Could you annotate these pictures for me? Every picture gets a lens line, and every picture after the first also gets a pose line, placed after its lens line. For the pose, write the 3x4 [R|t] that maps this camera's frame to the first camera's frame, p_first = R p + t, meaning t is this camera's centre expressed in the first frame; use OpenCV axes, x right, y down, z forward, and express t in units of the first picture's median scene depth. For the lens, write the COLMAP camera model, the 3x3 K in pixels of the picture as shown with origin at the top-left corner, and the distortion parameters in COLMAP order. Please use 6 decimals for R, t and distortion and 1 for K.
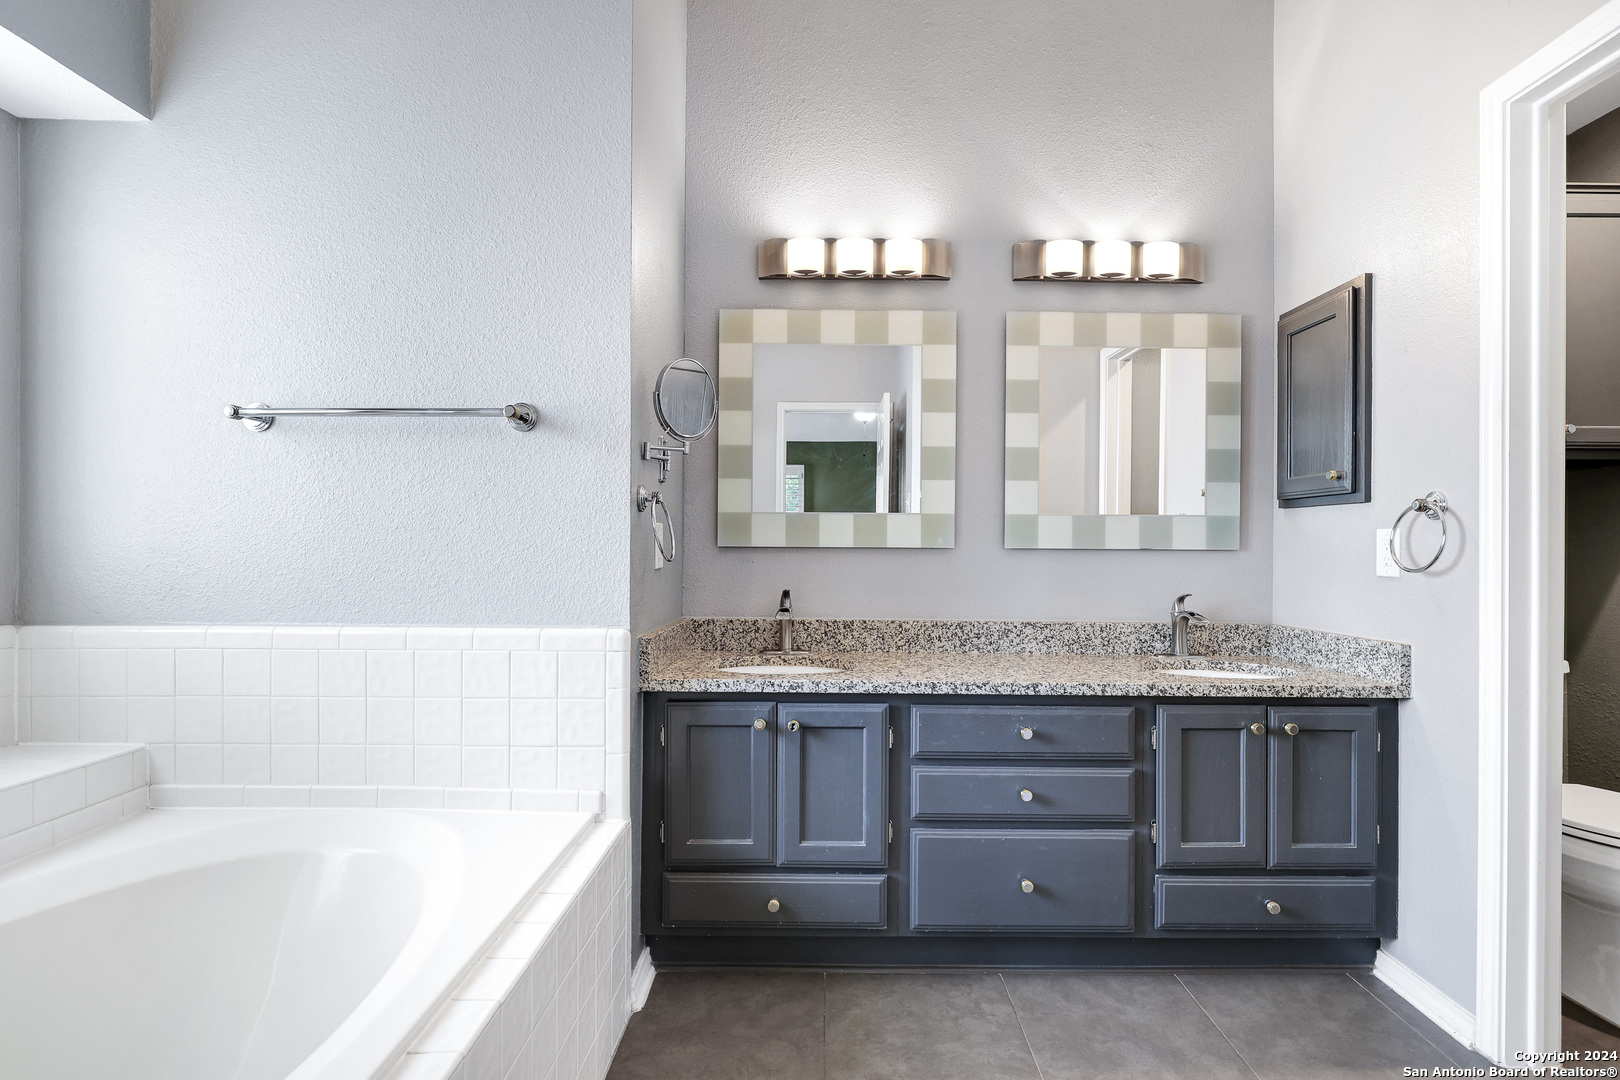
lens RADIAL K [[738.7, 0, 812.3], [0, 738.7, 543.9], [0, 0, 1]] dist [-0.002378, 0.003504]
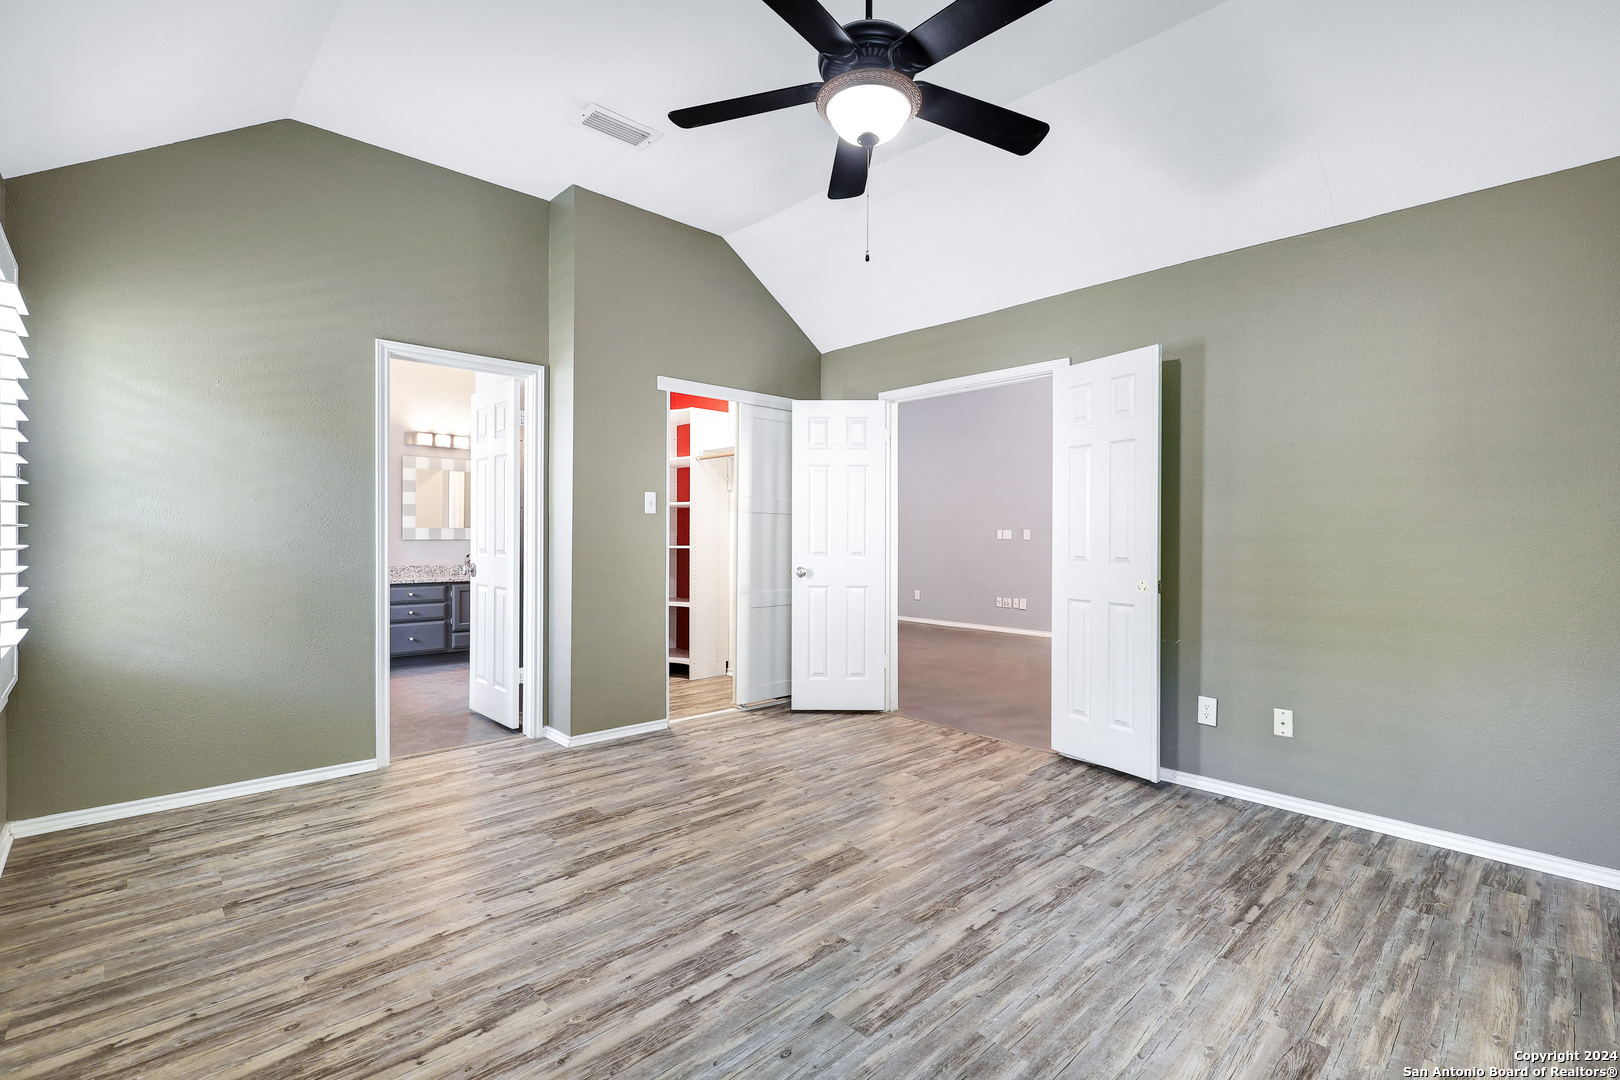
lens RADIAL K [[738.7, 0, 814.6], [0, 738.7, 542.2], [0, 0, 1]] dist [-0.002378, 0.003504]
pose [[0.721348, -0.009115, 0.692513, -0.646672], [-0.000350, 0.999908, 0.013525, -0.025569], [-0.692573, -0.009998, 0.721279, -2.457886]]
